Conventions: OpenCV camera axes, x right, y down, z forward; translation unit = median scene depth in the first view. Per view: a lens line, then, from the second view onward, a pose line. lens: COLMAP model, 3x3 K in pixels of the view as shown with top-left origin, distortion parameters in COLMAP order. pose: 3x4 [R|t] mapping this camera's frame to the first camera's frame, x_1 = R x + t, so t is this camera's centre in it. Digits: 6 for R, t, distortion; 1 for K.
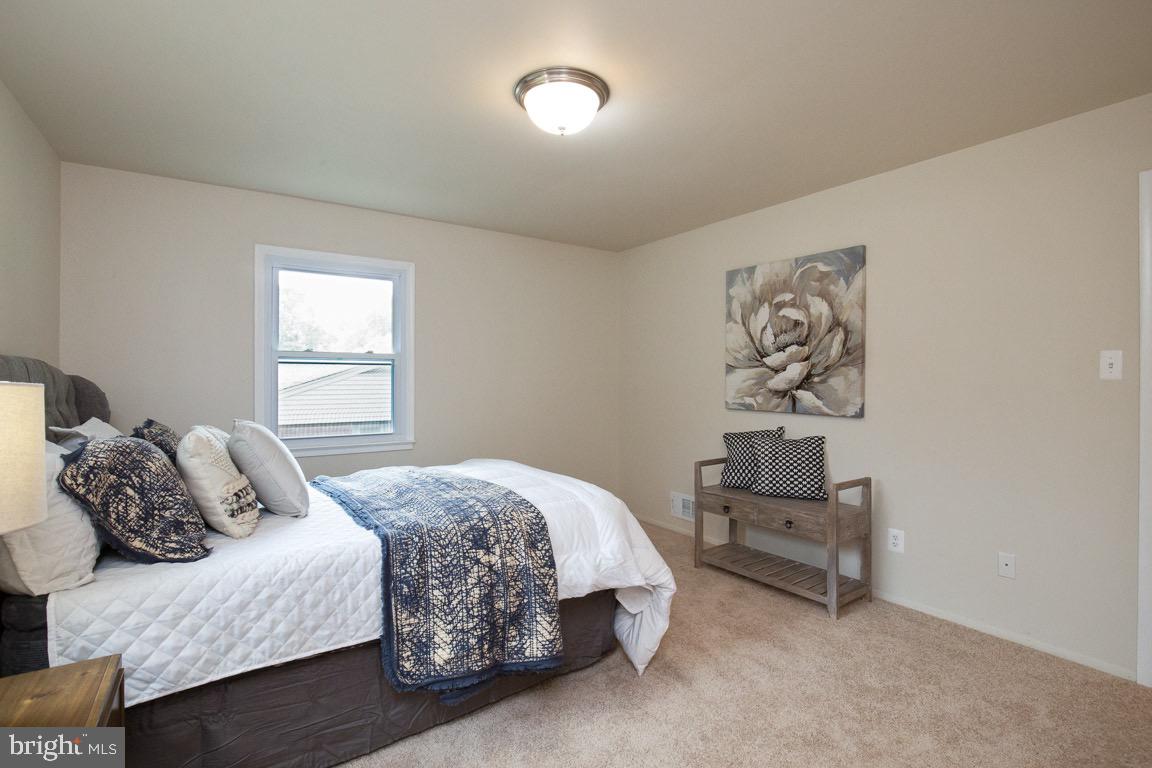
lens RADIAL K [[540.6, 0, 569.0], [0, 540.6, 388.6], [0, 0, 1]] dist [-0.016047, -0.000350]
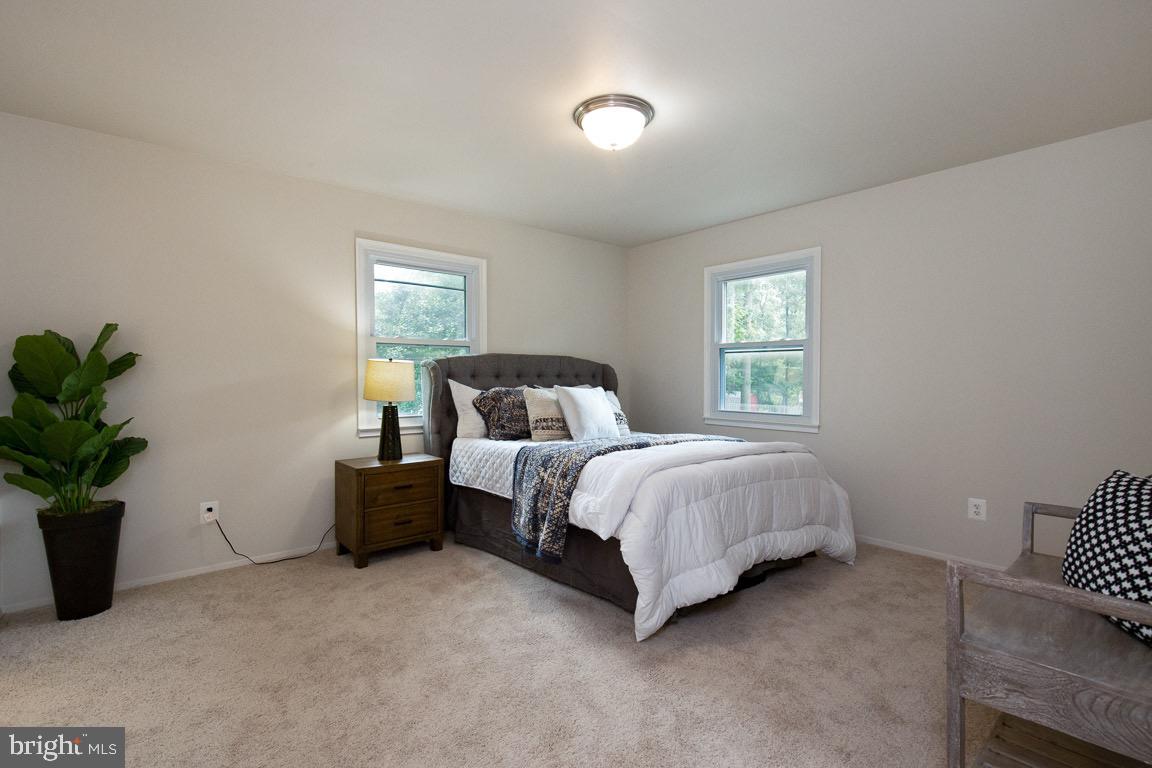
lens RADIAL K [[540.6, 0, 569.0], [0, 540.6, 388.6], [0, 0, 1]] dist [-0.016047, -0.000350]
pose [[0.093913, 0.016854, -0.995438, 1.445315], [-0.017210, 0.999735, 0.015303, 0.050773], [0.995432, 0.015695, 0.094178, 0.974276]]
